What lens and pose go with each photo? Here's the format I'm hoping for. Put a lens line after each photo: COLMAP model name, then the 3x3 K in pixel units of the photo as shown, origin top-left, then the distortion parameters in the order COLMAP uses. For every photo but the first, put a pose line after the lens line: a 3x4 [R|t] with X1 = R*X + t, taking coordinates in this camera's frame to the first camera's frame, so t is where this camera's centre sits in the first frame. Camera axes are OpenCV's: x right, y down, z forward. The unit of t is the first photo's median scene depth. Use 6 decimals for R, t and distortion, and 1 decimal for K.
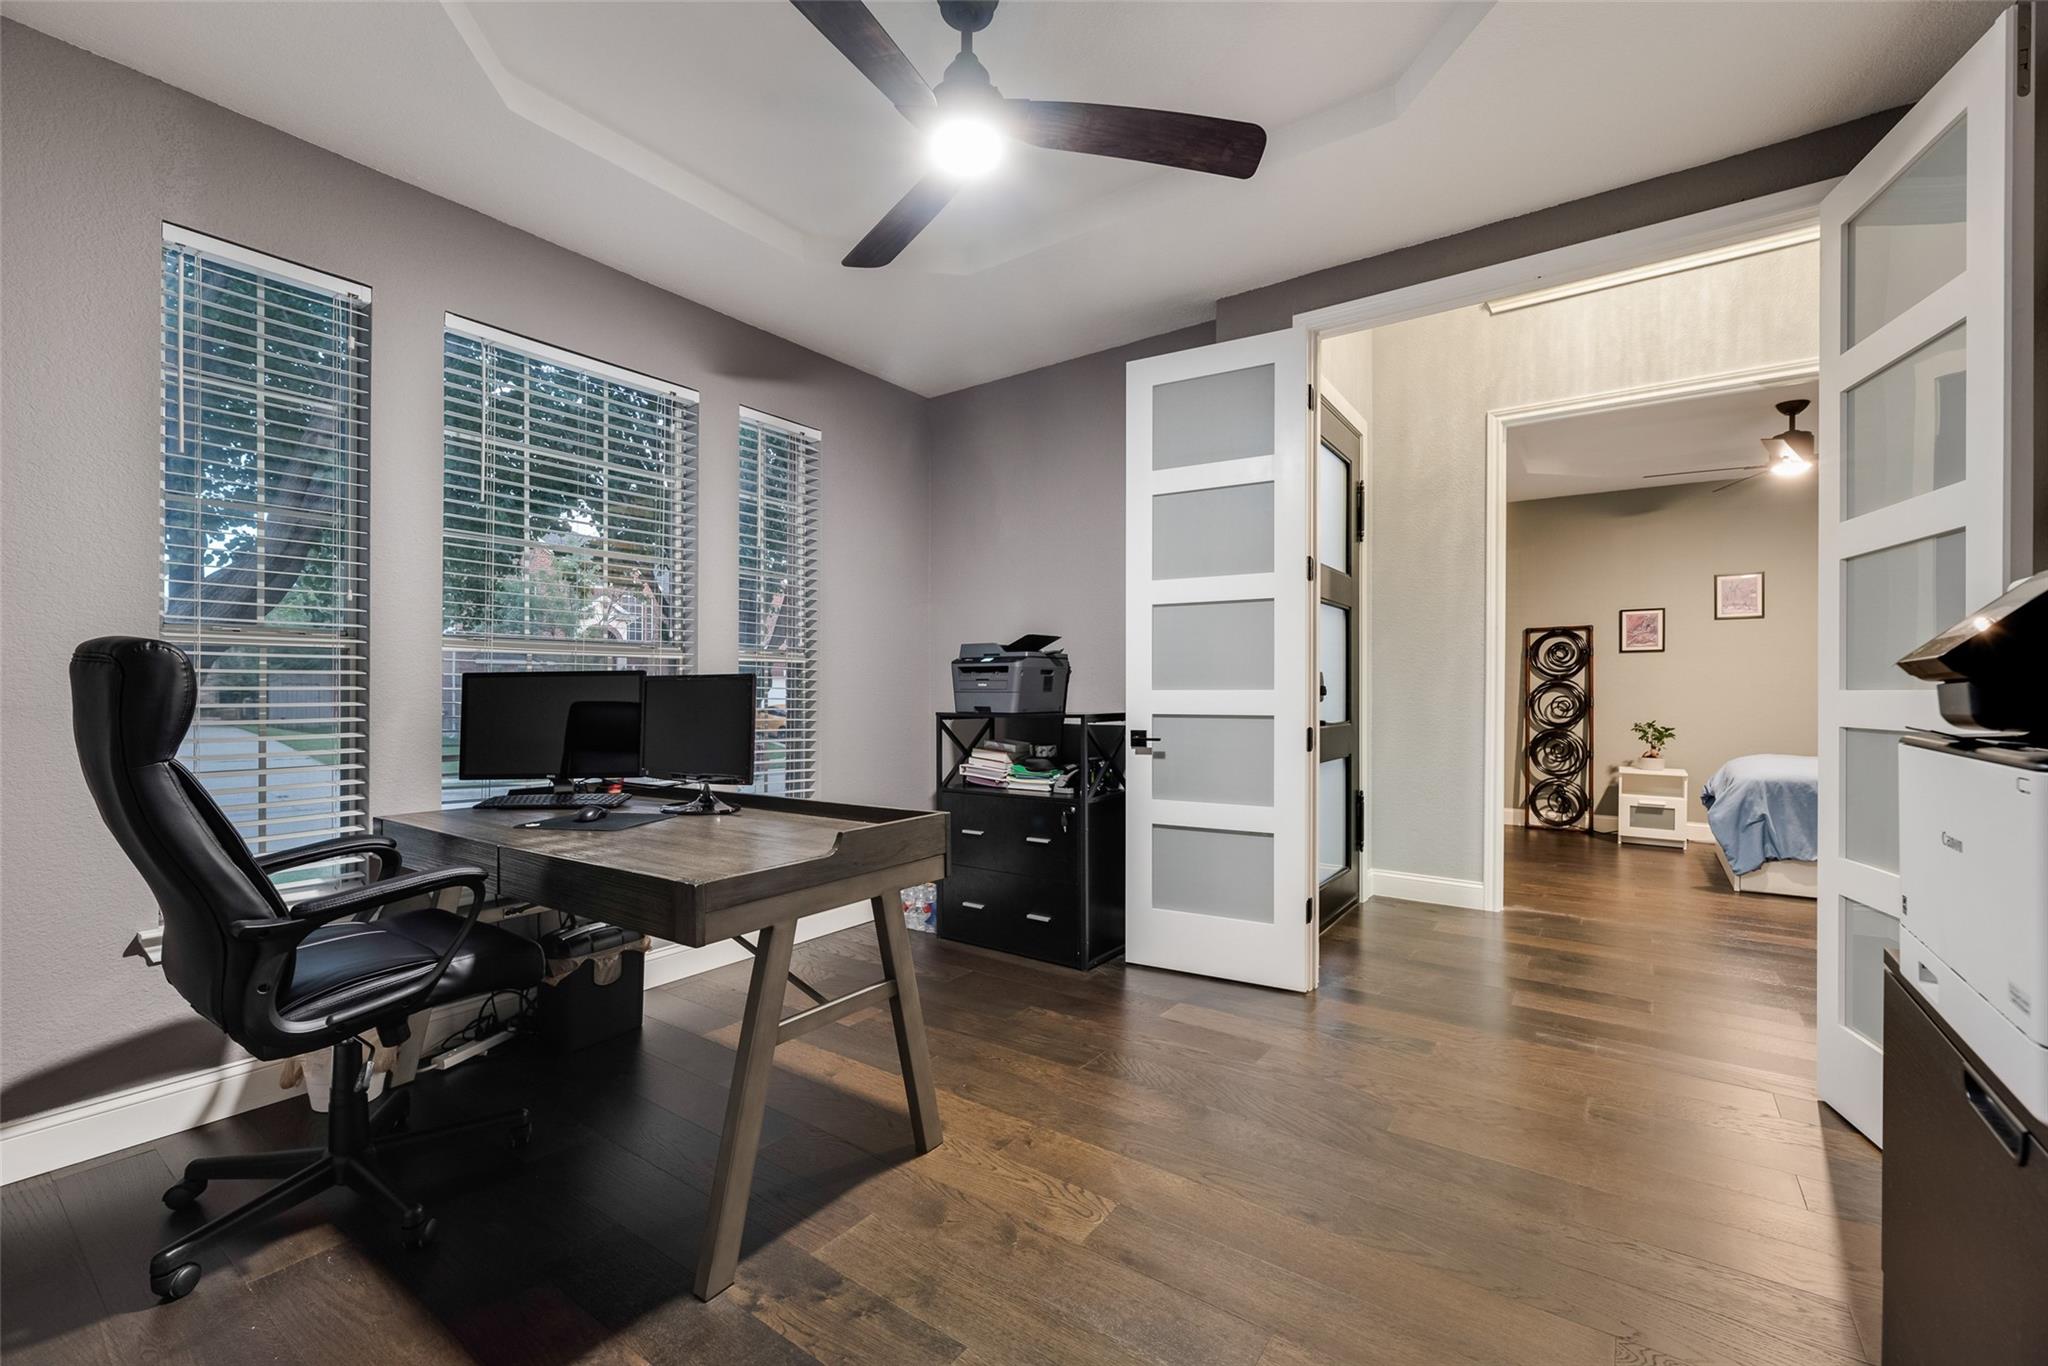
lens RADIAL K [[868.1, 0, 1023.4], [0, 868.1, 691.3], [0, 0, 1]] dist [0.001286, -0.000145]
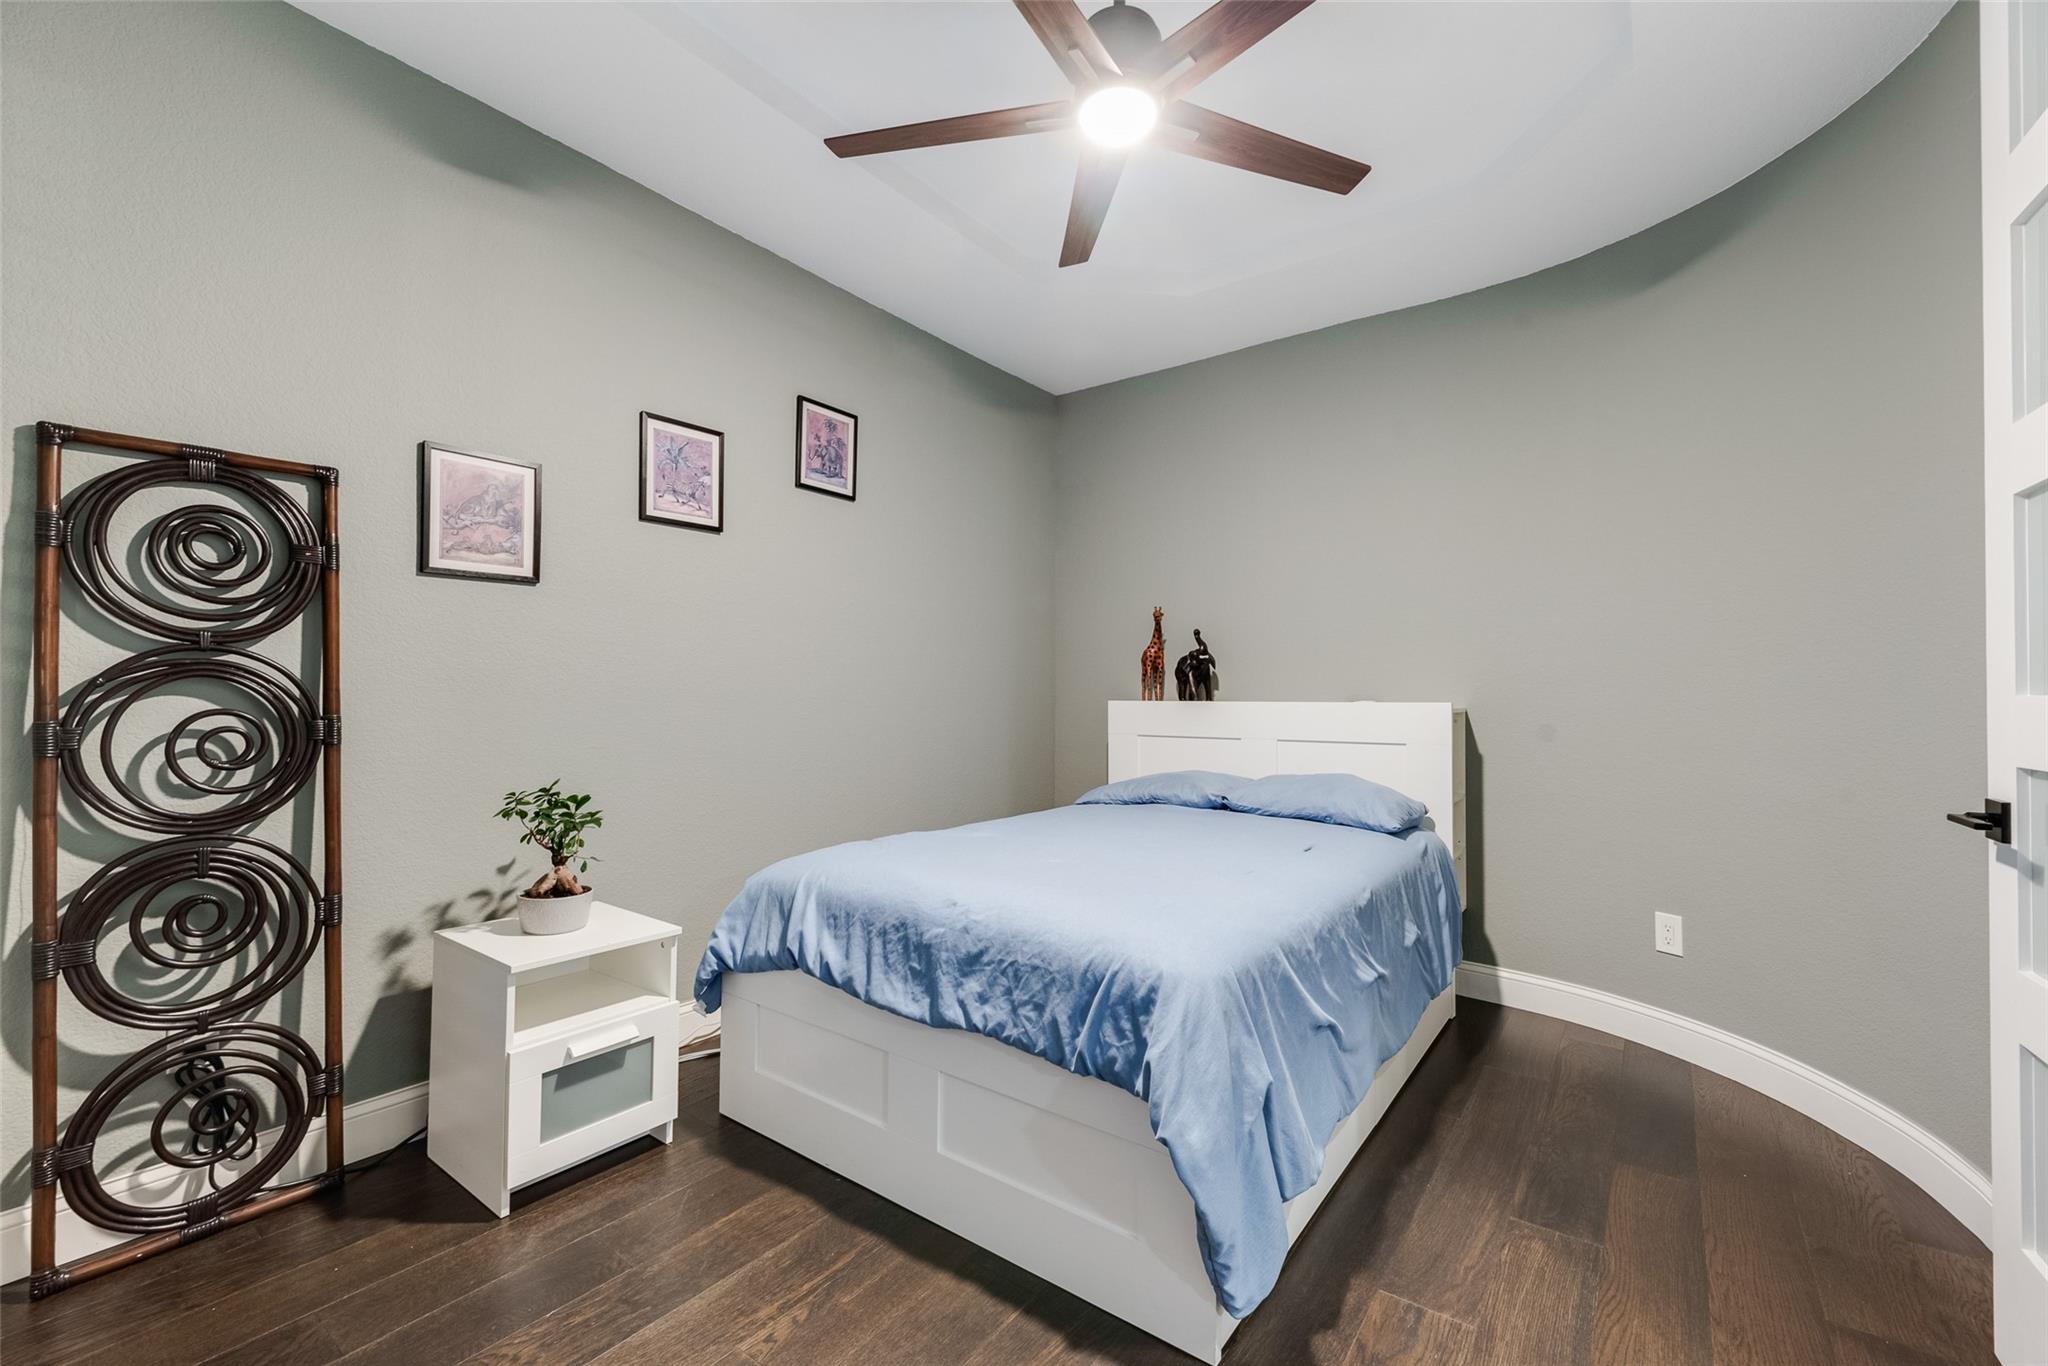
lens RADIAL K [[868.1, 0, 1023.4], [0, 868.1, 691.3], [0, 0, 1]] dist [0.001286, -0.000145]
pose [[0.045027, 0.007085, 0.998961, 0.368562], [-0.000510, 0.999975, -0.007069, 0.001257], [-0.998986, -0.000191, 0.045030, 0.745009]]
